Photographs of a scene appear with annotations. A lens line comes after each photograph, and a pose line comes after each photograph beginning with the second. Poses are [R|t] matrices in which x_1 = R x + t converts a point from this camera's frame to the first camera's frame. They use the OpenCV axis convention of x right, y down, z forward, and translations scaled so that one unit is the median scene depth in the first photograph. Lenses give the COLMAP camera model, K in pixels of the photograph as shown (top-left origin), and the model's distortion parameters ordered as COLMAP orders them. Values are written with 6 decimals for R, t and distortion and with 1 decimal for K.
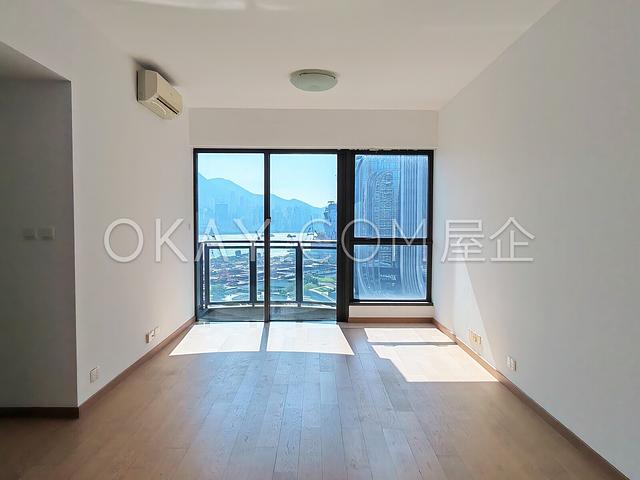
lens RADIAL K [[472.4, 0, 320.0], [0, 472.4, 240.0], [0, 0, 1]] dist [-0.003811, -0.000017]
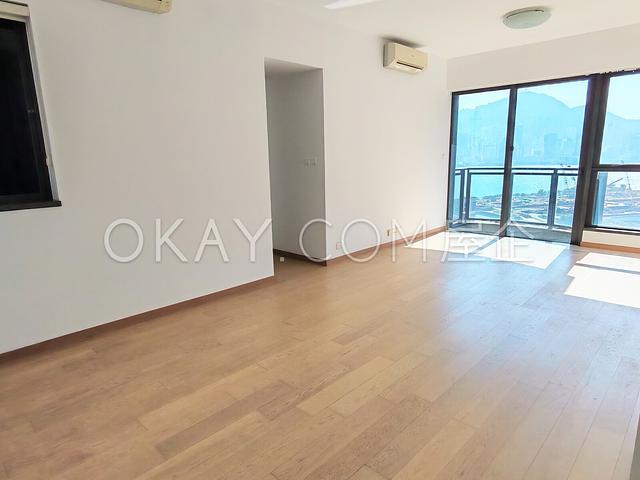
lens RADIAL K [[406.0, 0, 320.0], [0, 406.0, 240.0], [0, 0, 1]] dist [-0.000643, -0.002941]
pose [[0.714101, 0.121588, -0.689403, 0.278171], [-0.002906, 0.985307, 0.170766, 0.008151], [0.700037, -0.119941, 0.703962, -0.045334]]
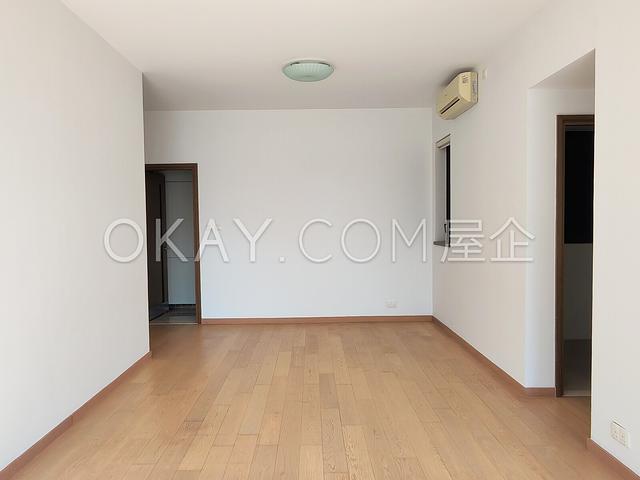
lens RADIAL K [[479.0, 0, 320.0], [0, 479.0, 240.0], [0, 0, 1]] dist [0.068393, -0.000879]
pose [[-0.999991, 0.003732, -0.001881, -0.018089], [0.003565, 0.996590, 0.082442, -0.039146], [0.002182, 0.082434, -0.996594, 0.983189]]
